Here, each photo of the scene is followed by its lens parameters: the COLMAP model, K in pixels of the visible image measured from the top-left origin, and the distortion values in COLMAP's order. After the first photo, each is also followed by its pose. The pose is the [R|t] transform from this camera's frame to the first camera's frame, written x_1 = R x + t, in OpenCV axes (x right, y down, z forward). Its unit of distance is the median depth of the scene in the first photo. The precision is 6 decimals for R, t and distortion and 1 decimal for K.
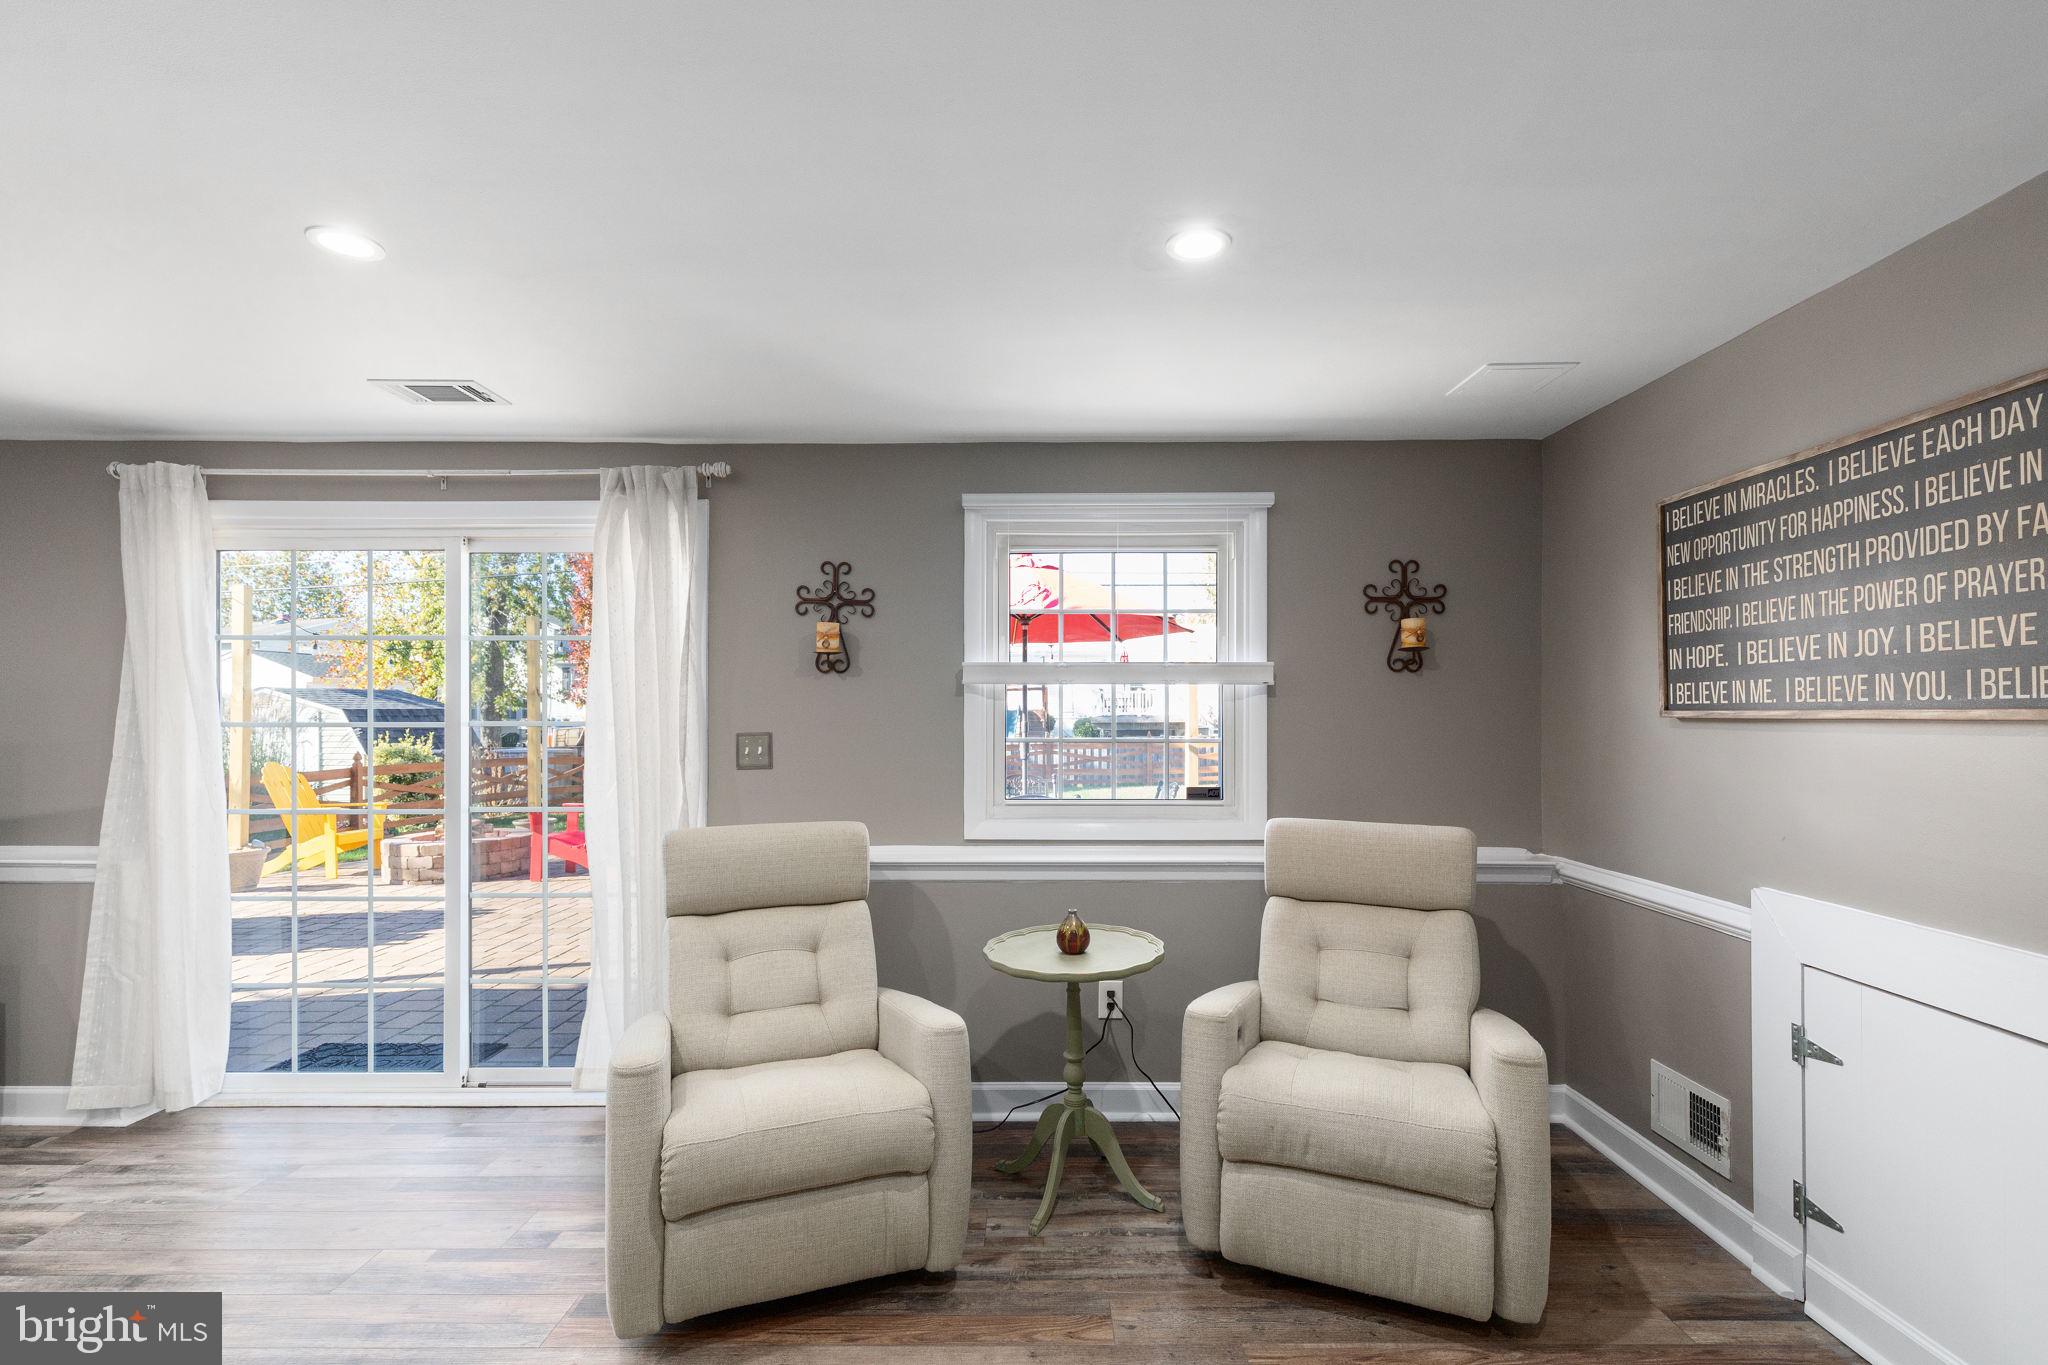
lens RADIAL K [[926.3, 0, 1023.9], [0, 926.3, 703.0], [0, 0, 1]] dist [0.003479, 0.000102]
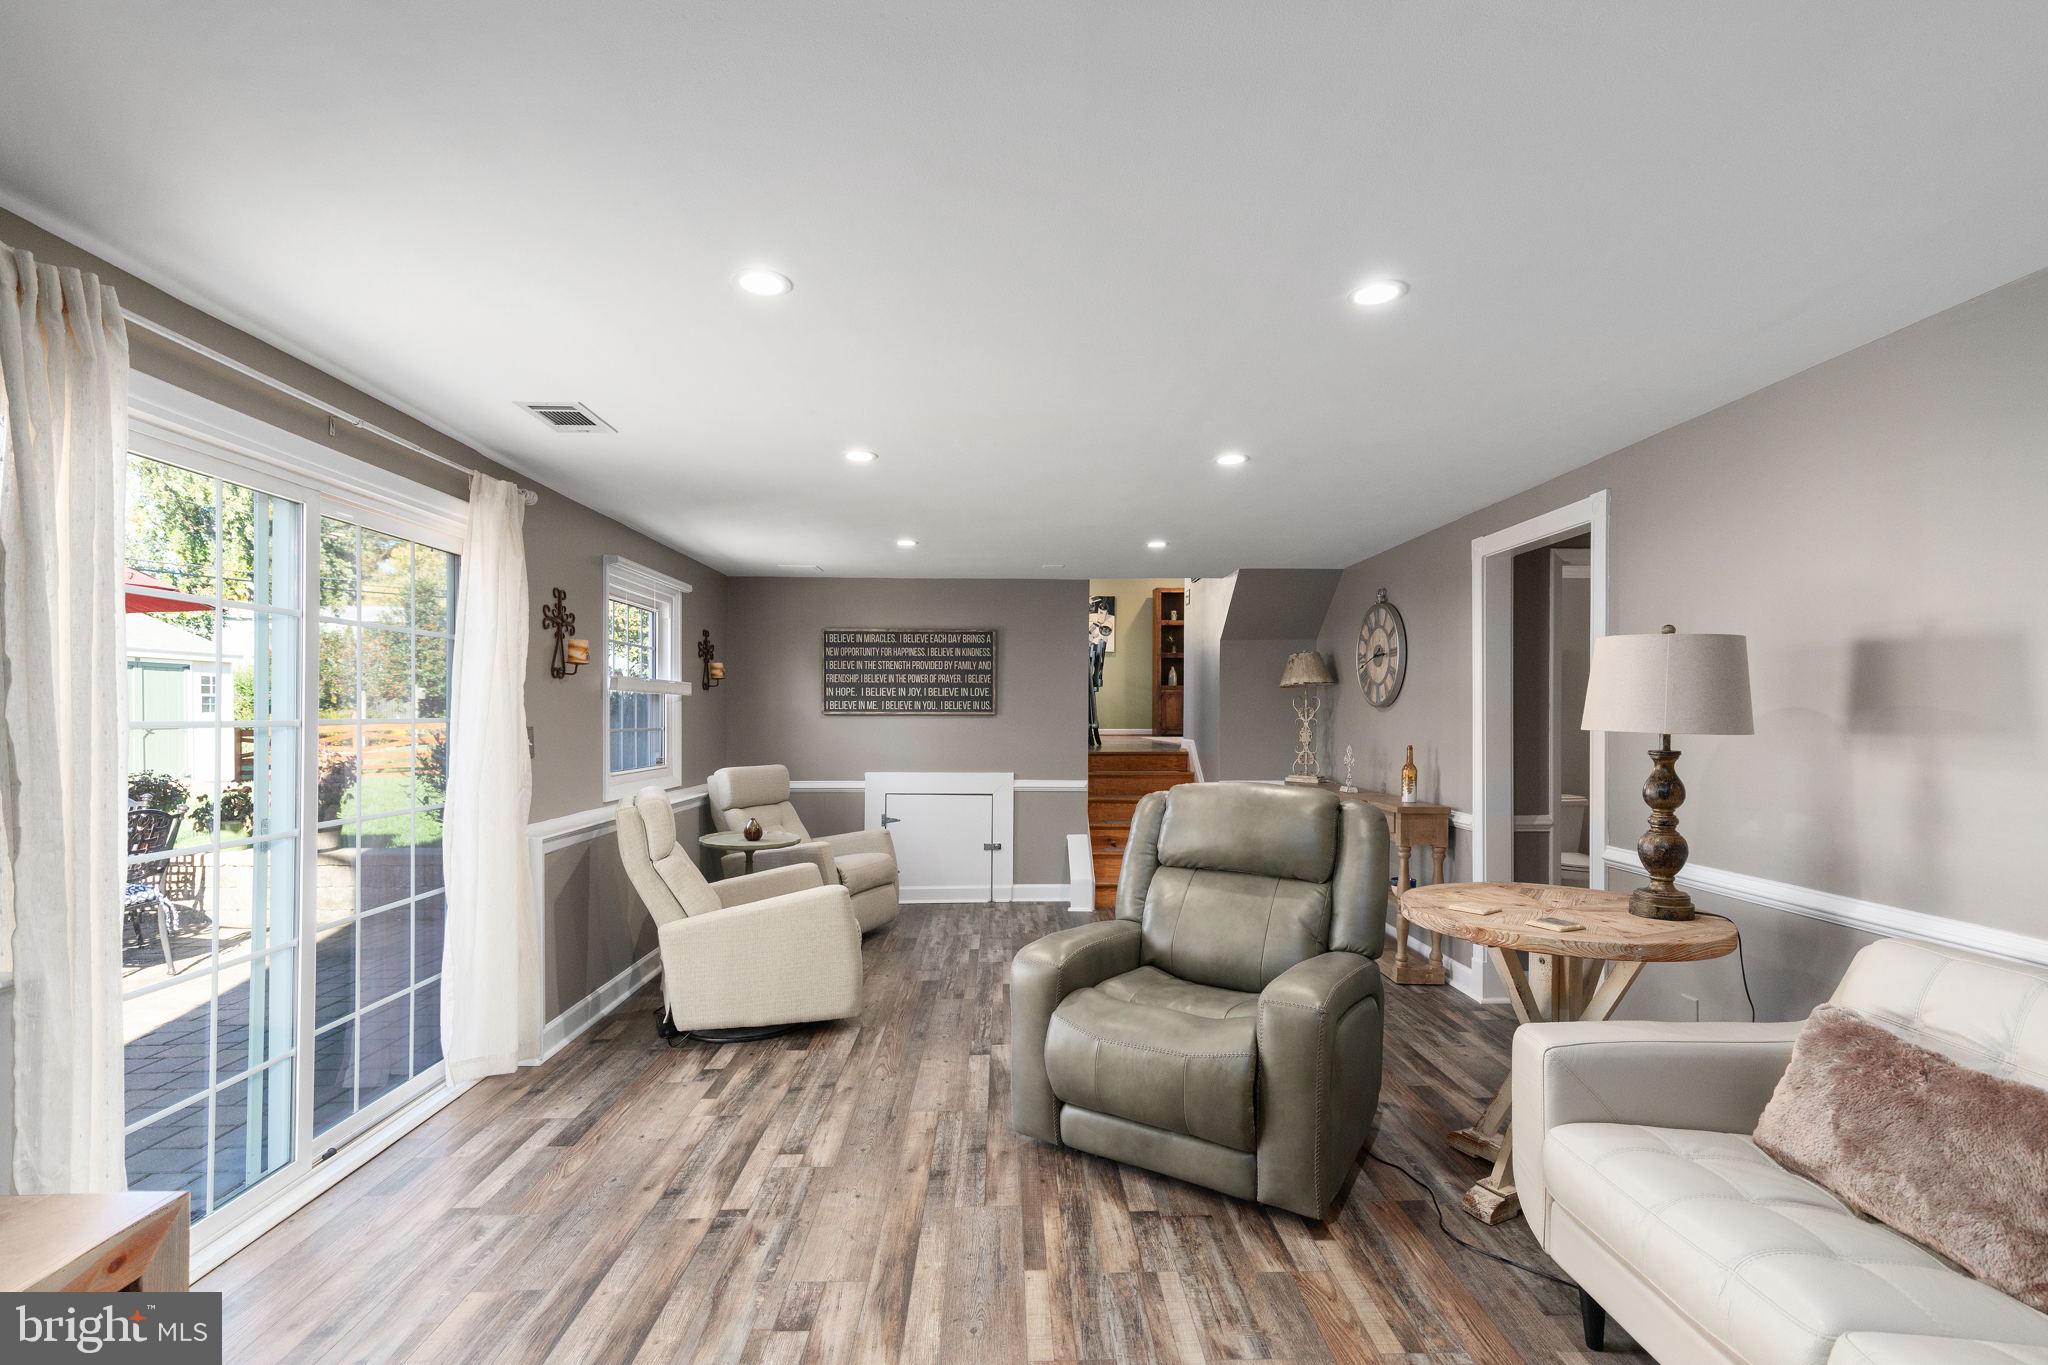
lens RADIAL K [[926.3, 0, 1023.9], [0, 926.3, 703.0], [0, 0, 1]] dist [0.003479, 0.000102]
pose [[-0.028144, 0.012696, 0.999523, -2.336413], [-0.013753, 0.999820, -0.013087, 0.013149], [-0.999509, -0.014115, -0.027965, 0.652549]]
